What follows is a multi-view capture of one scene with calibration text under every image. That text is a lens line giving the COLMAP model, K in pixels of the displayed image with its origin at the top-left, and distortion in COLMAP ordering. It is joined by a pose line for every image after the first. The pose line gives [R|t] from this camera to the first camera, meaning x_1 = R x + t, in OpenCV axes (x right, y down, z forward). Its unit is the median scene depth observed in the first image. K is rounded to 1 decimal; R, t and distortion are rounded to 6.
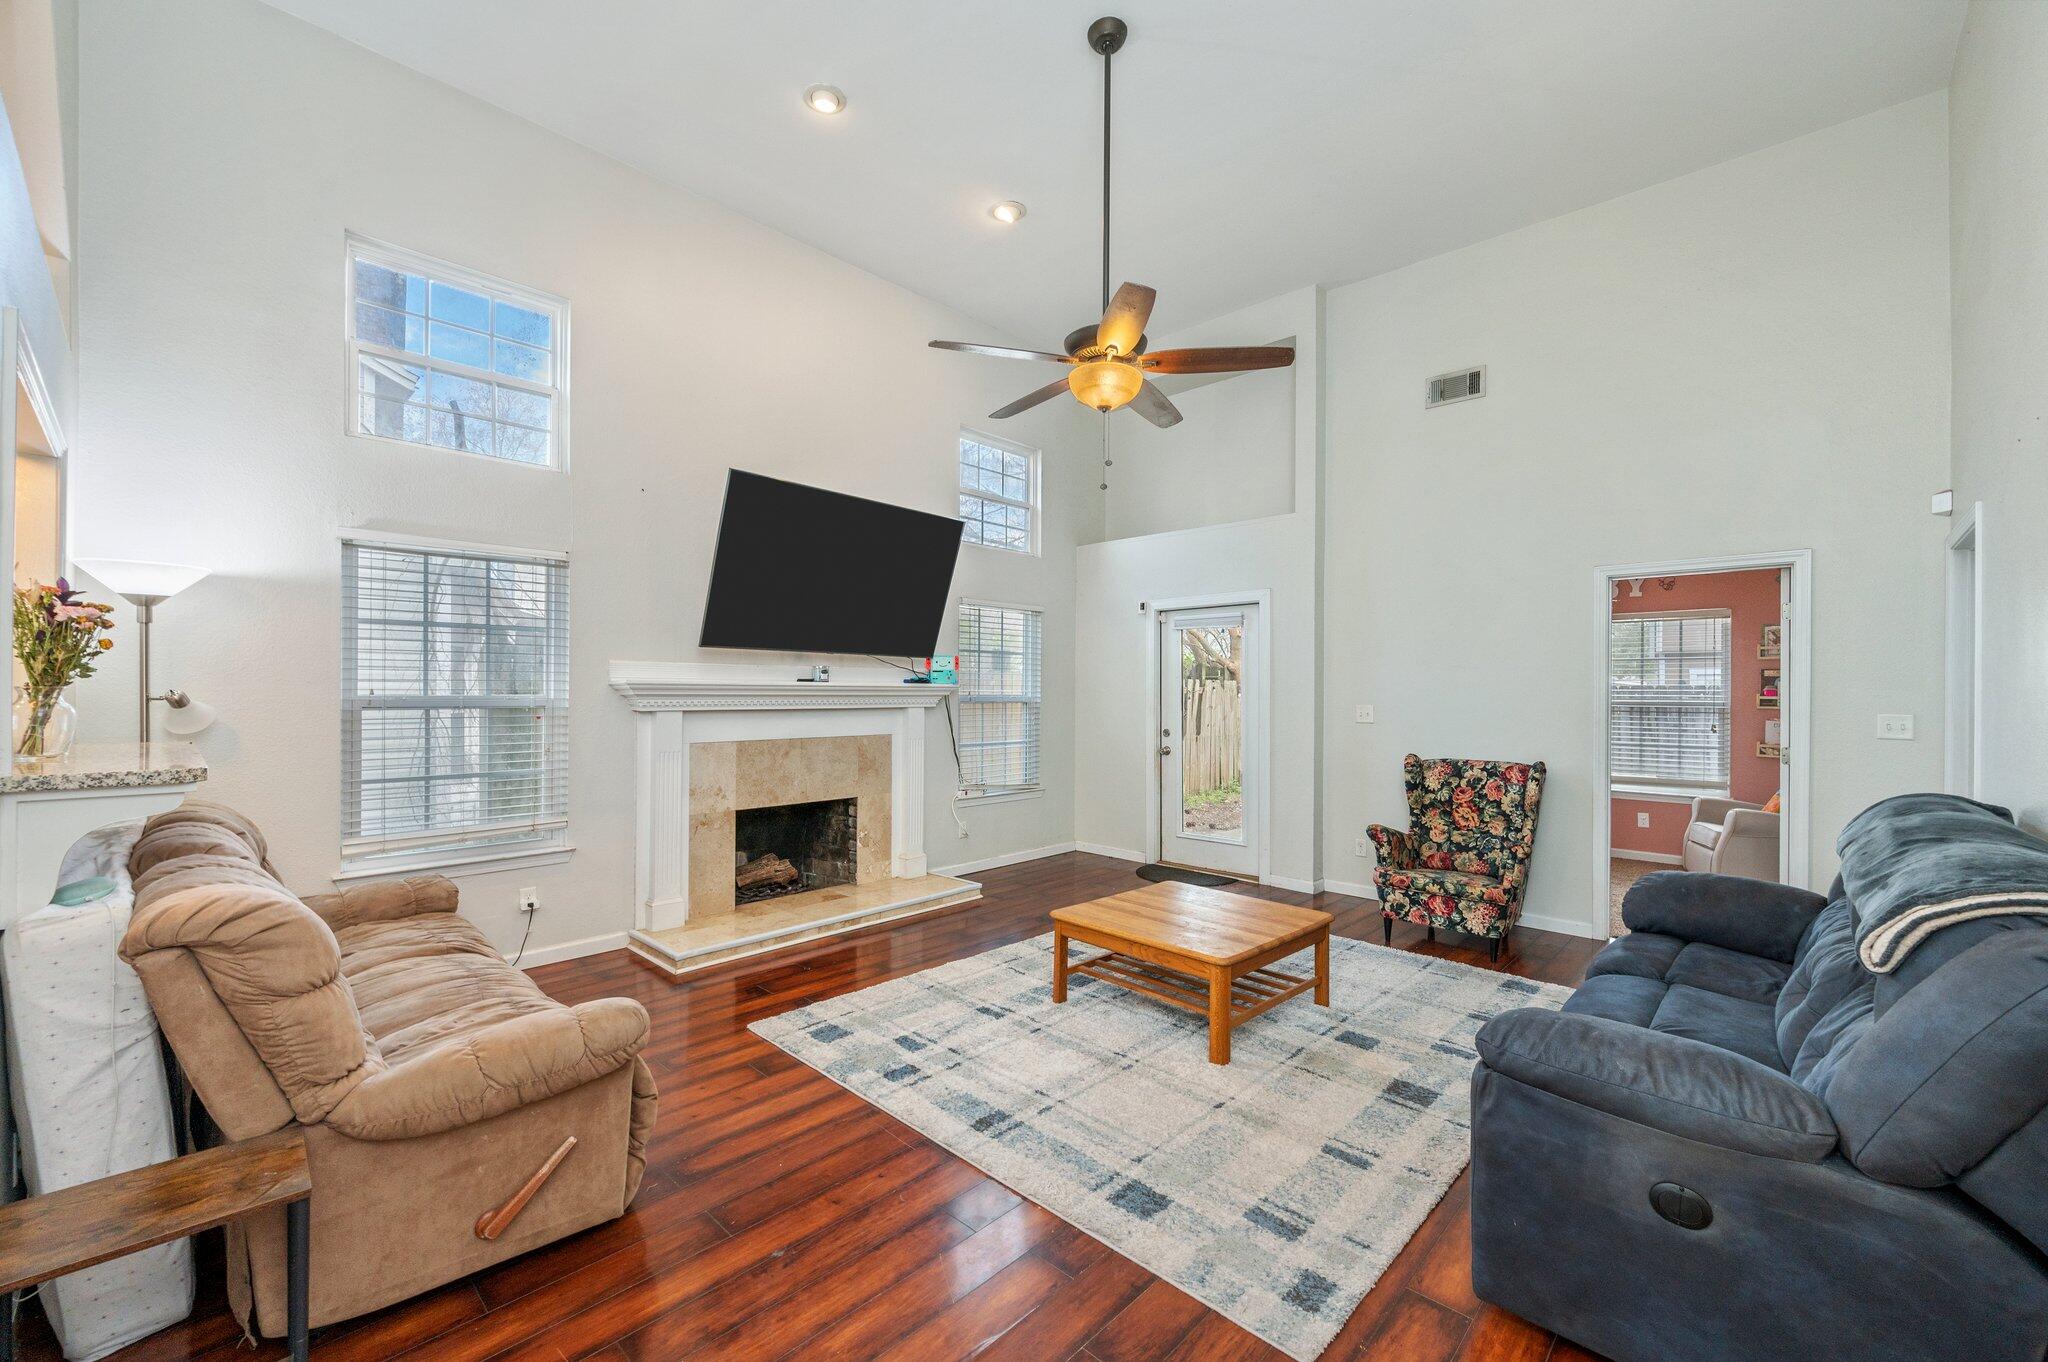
lens RADIAL K [[807.2, 0, 1022.6], [0, 807.2, 697.8], [0, 0, 1]] dist [-0.007100, 0.000057]
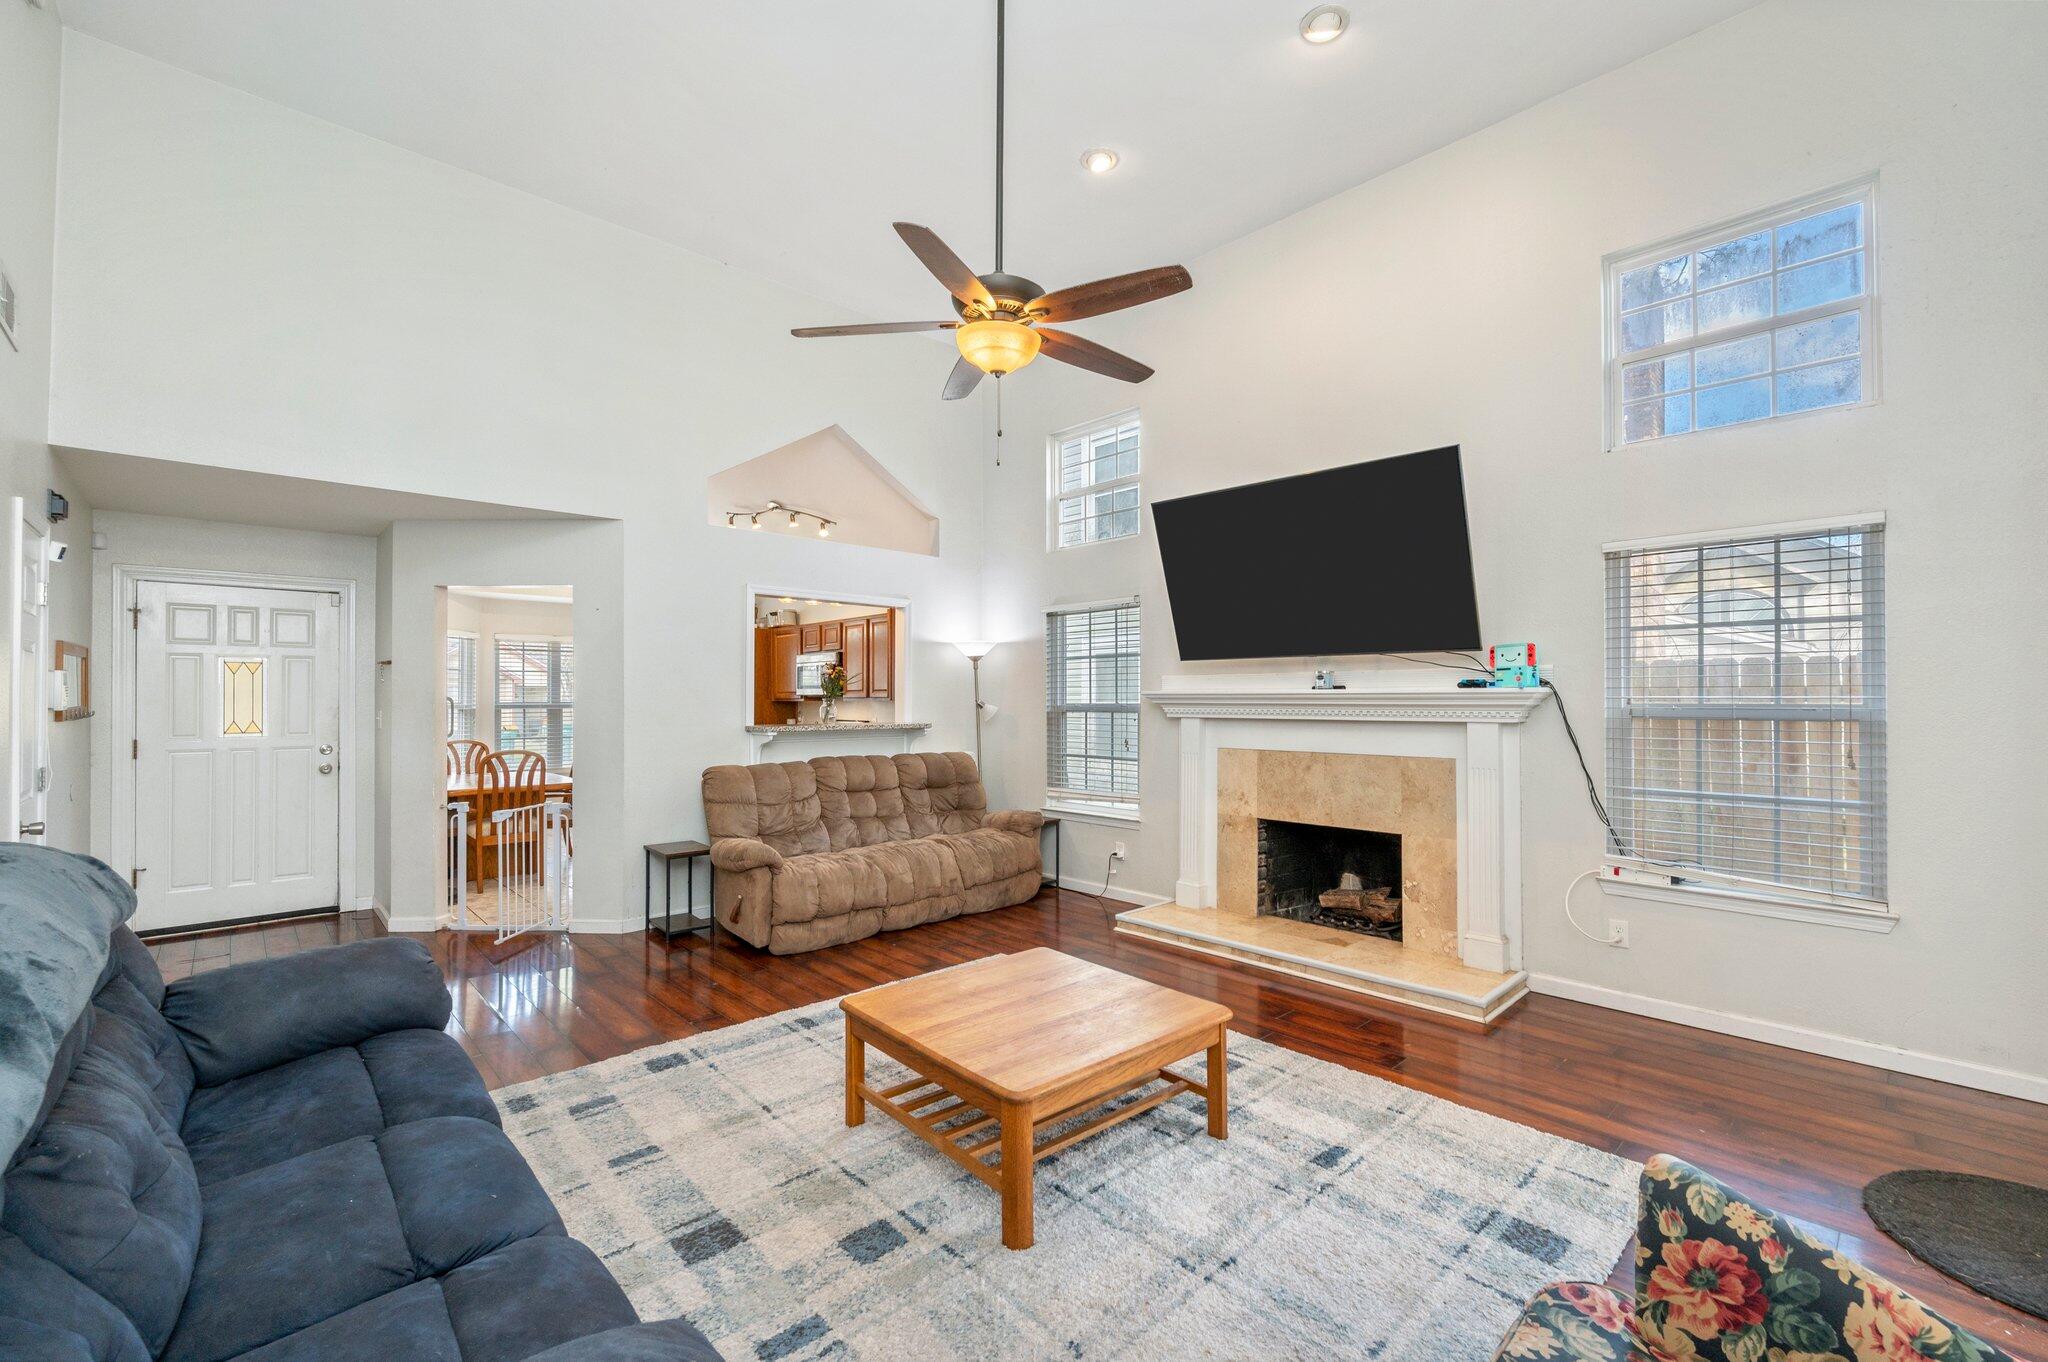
lens RADIAL K [[856.9, 0, 1036.7], [0, 856.9, 696.7], [0, 0, 1]] dist [0.005052, 0.000446]
pose [[-0.042134, -0.006635, -0.999090, 0.730666], [-0.006154, 0.999961, -0.006381, -0.003678], [0.999093, 0.005879, -0.042173, 0.770416]]
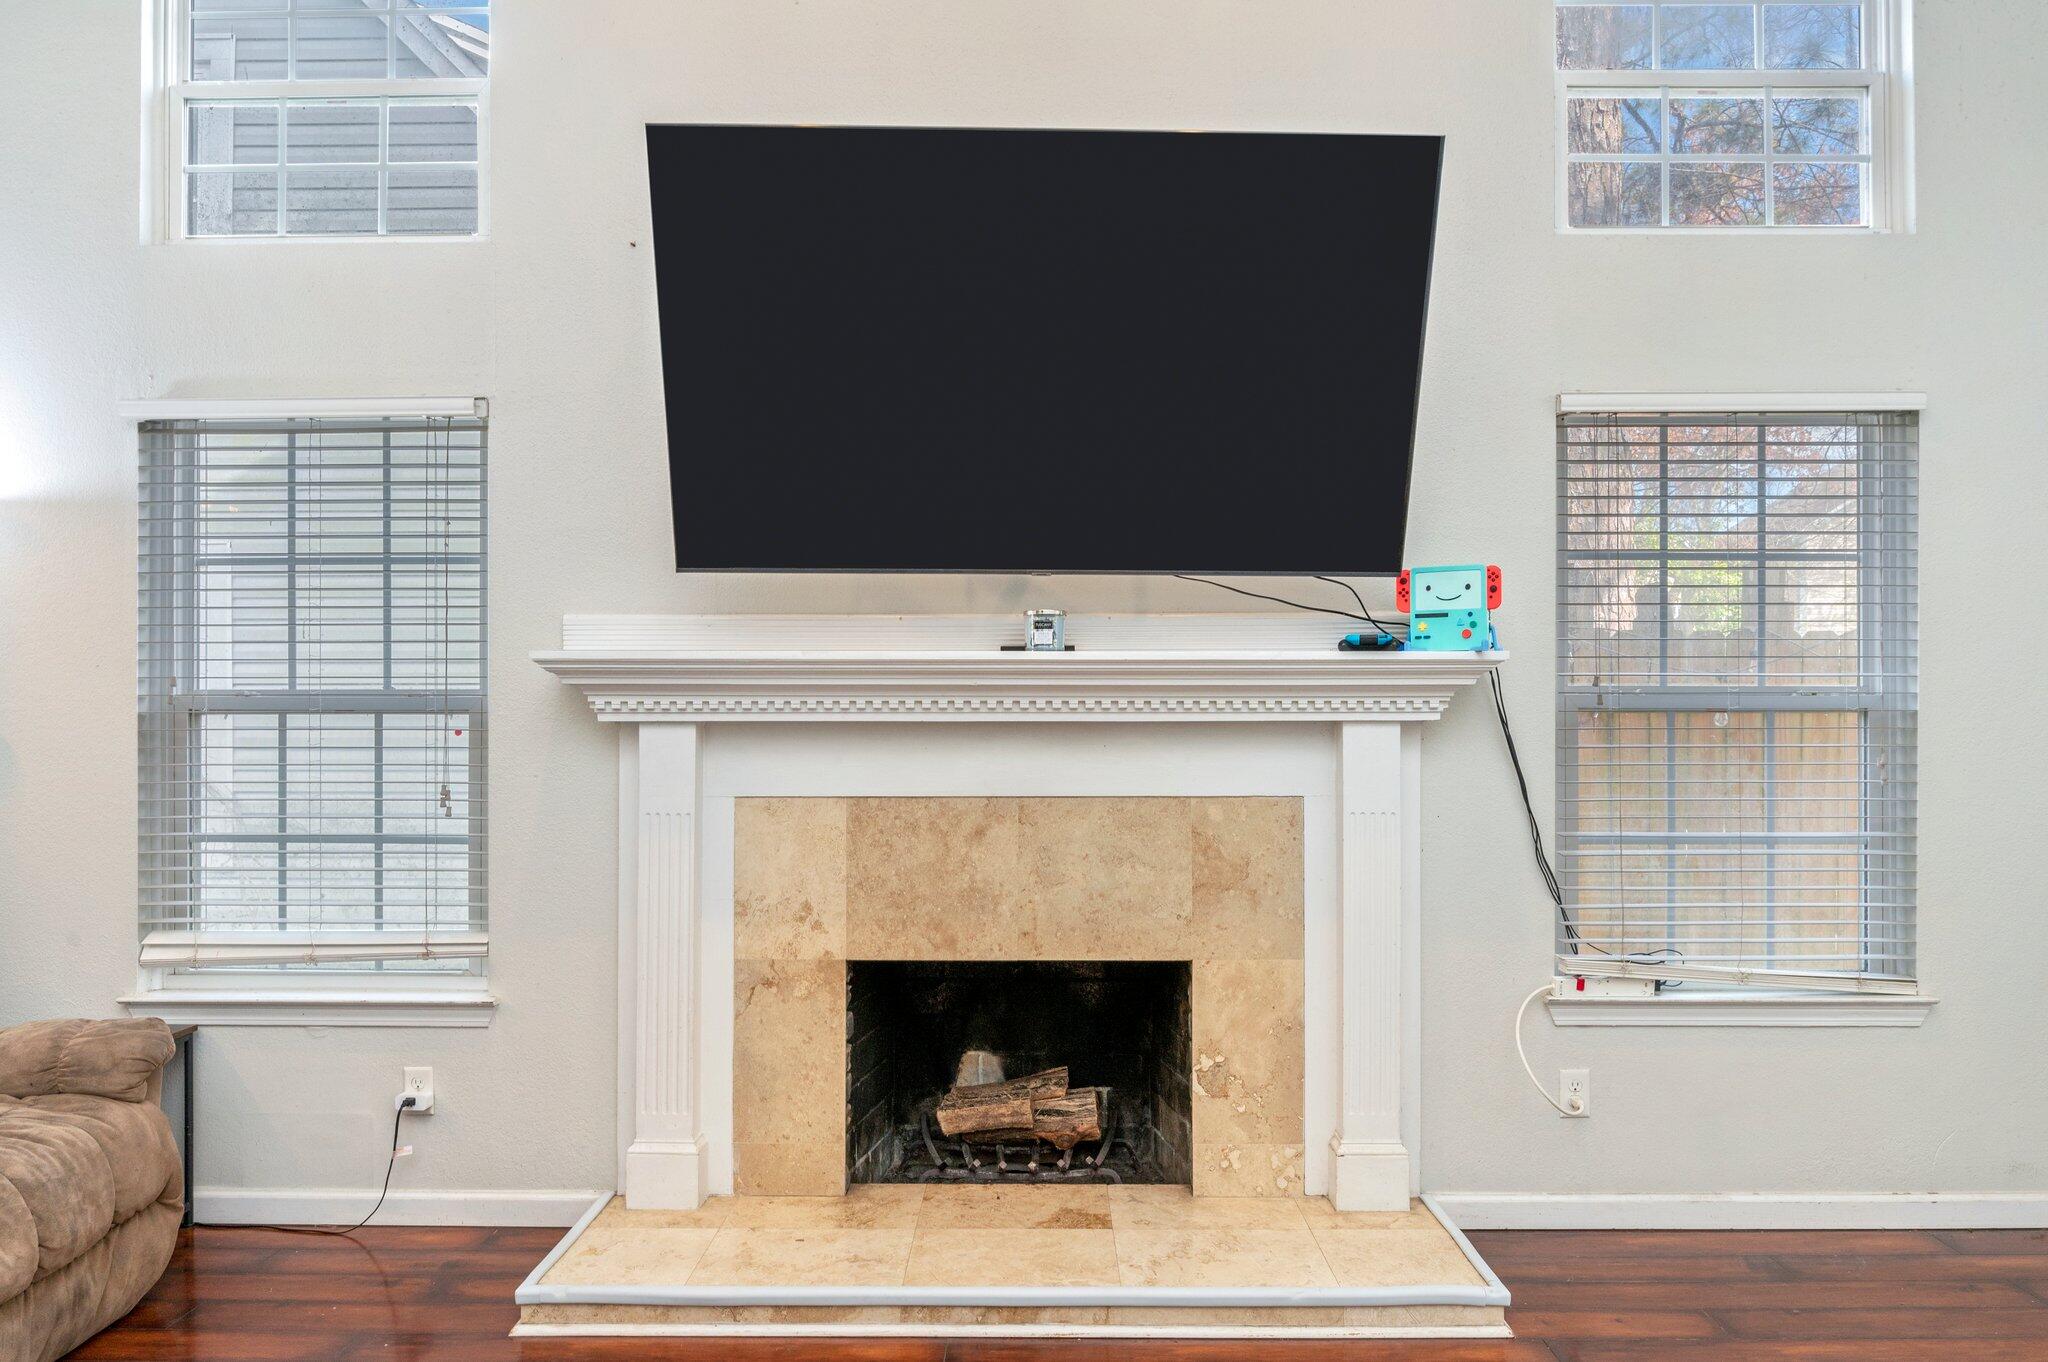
lens RADIAL K [[1390.3, 0, 1036.5], [0, 1390.3, 716.7], [0, 0, 1]] dist [-0.008215, -0.001641]
pose [[0.683015, 0.001352, -0.730403, 0.243821], [-0.002290, 0.999997, -0.000291, 0.012231], [0.730401, 0.001871, 0.683016, 0.577332]]
